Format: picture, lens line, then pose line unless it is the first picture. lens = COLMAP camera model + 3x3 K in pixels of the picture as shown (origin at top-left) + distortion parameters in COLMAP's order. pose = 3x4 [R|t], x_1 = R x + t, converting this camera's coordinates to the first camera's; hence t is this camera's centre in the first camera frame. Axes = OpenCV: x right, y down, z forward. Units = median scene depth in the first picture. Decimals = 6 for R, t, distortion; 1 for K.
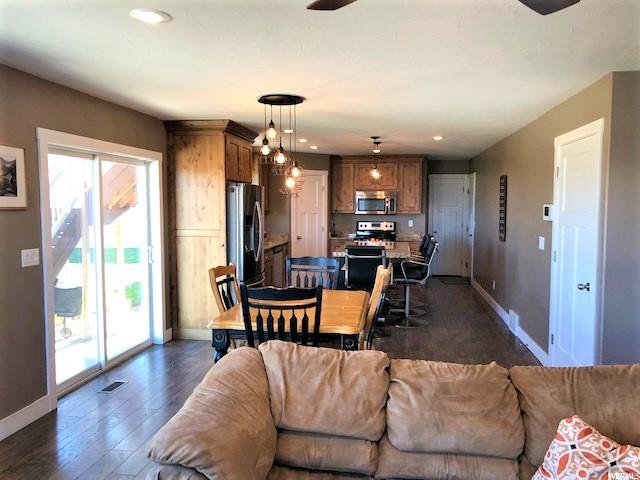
lens RADIAL K [[534.6, 0, 320.0], [0, 534.6, 240.0], [0, 0, 1]] dist [0.065884, 0.000629]
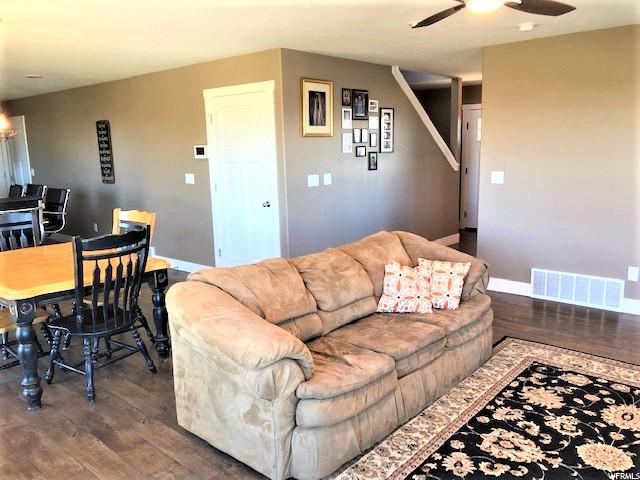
lens RADIAL K [[534.6, 0, 320.0], [0, 534.6, 240.0], [0, 0, 1]] dist [0.065884, 0.000629]
pose [[0.535746, -0.167041, 0.827692, -0.654731], [0.088734, 0.985947, 0.141544, -0.005551], [-0.839704, -0.002387, 0.543040, 0.154081]]
